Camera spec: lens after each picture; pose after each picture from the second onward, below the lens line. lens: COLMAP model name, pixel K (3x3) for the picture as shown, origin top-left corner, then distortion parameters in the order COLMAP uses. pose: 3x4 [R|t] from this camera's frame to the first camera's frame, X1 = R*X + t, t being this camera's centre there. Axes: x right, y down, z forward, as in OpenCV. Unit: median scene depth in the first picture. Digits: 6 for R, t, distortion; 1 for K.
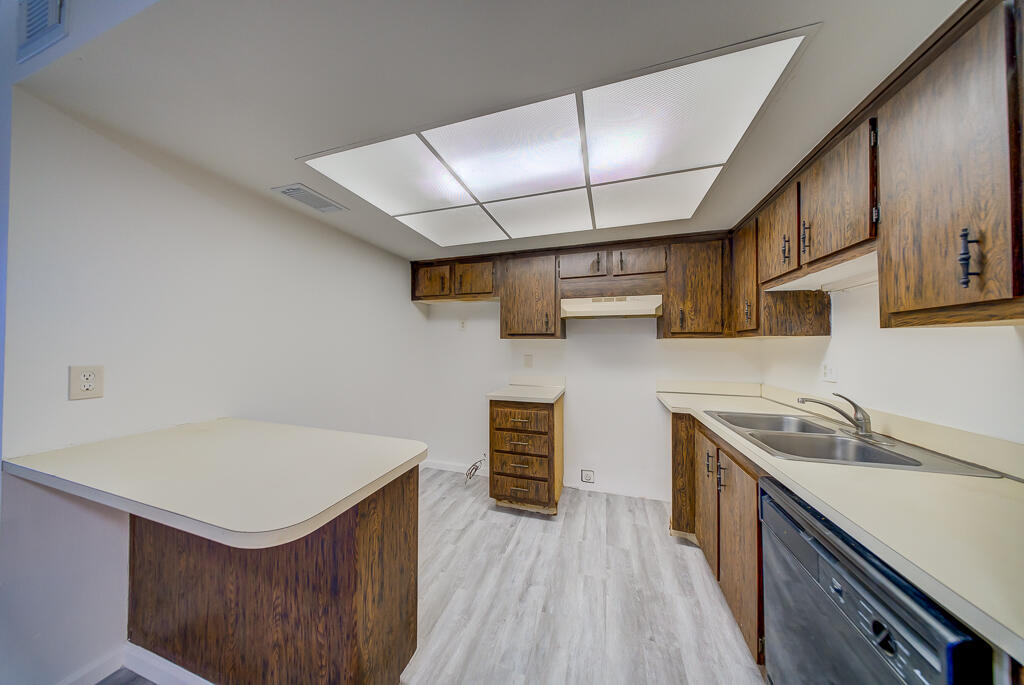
lens RADIAL K [[299.0, 0, 512.0], [0, 299.0, 342.5], [0, 0, 1]] dist [0.015674, -0.005447]
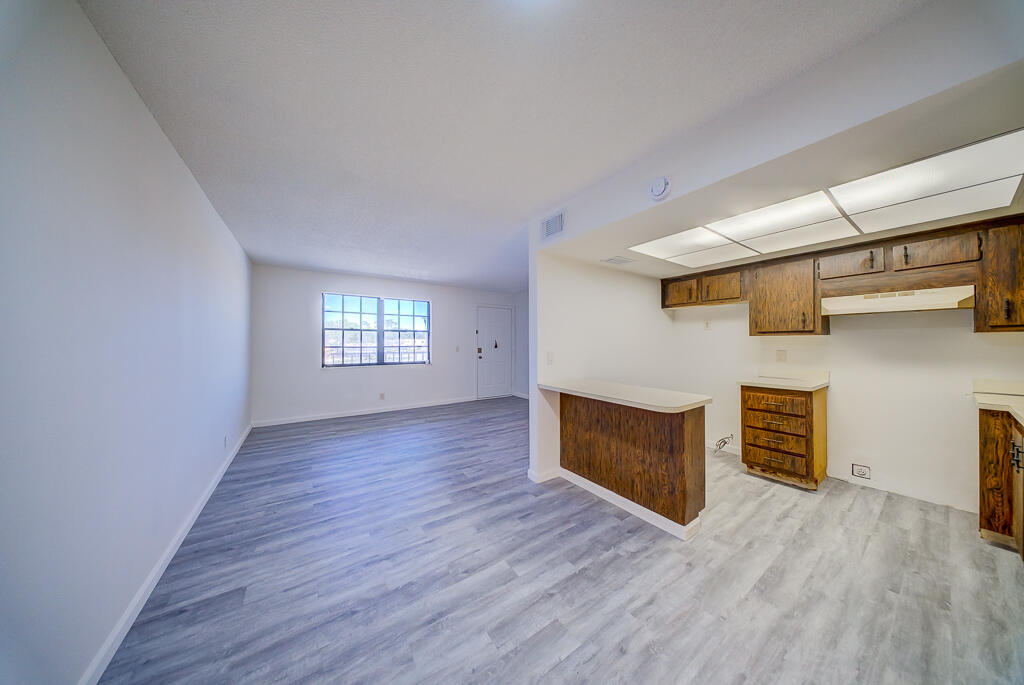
lens RADIAL K [[302.7, 0, 509.4], [0, 302.7, 342.6], [0, 0, 1]] dist [0.000005, -0.001609]
pose [[0.787538, -0.008195, -0.616211, -0.057884], [0.012929, 0.999911, 0.003225, -0.003900], [0.616130, -0.010507, 0.787574, -0.607187]]
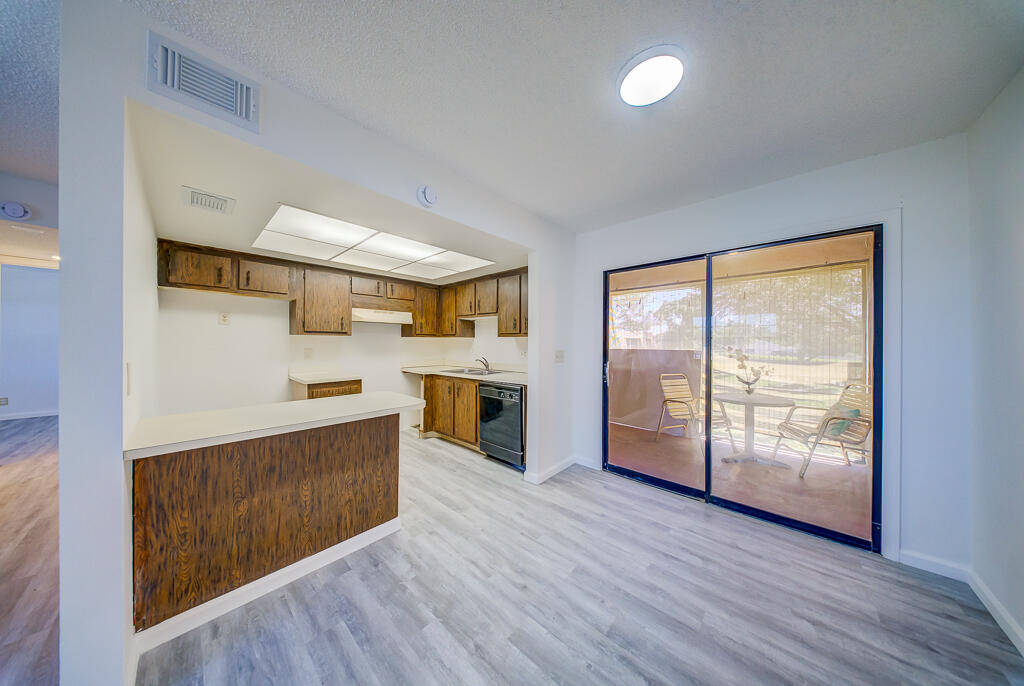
lens RADIAL K [[299.0, 0, 512.0], [0, 299.0, 343.0], [0, 0, 1]] dist [0.015674, -0.005447]
pose [[0.414174, -0.006320, 0.910176, -0.897384], [-0.015262, 0.999787, 0.013887, -0.012102], [-0.910070, -0.019642, 0.413989, -0.299157]]
